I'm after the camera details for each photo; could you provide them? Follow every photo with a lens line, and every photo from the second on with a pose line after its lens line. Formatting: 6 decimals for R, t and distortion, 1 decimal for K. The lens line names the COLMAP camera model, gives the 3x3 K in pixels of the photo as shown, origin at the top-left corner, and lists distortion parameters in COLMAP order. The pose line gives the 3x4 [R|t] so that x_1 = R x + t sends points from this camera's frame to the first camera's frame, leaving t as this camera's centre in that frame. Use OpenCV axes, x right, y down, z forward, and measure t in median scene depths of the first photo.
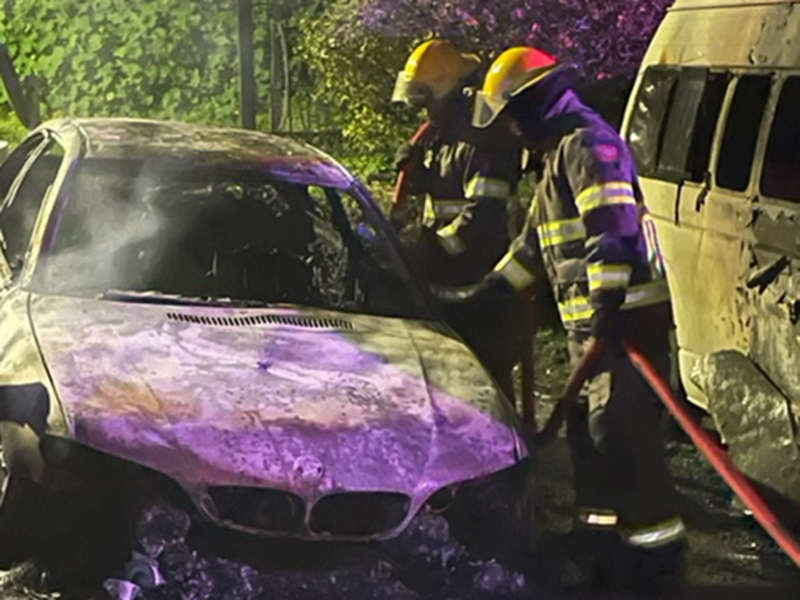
lens RADIAL K [[1396.7, 0, 400.0], [0, 1396.7, 300.0], [0, 0, 1]] dist [0.130917, 0.027182]
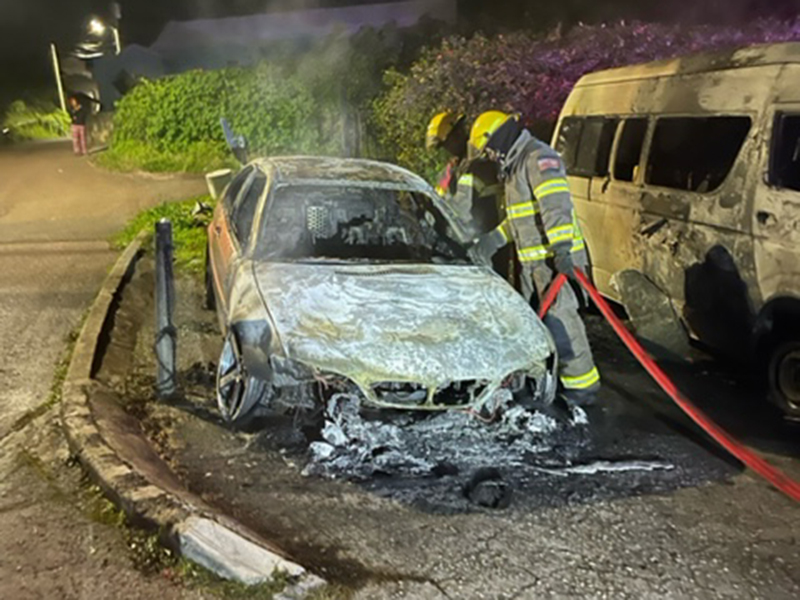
lens RADIAL K [[604.9, 0, 399.8], [0, 604.9, 255.4], [0, 0, 1]] dist [0.083082, -0.104256]
pose [[0.999203, -0.039915, -0.000224, -0.070386], [0.039887, 0.998251, 0.043645, -0.031142], [-0.001518, -0.043619, 0.999047, 0.218888]]
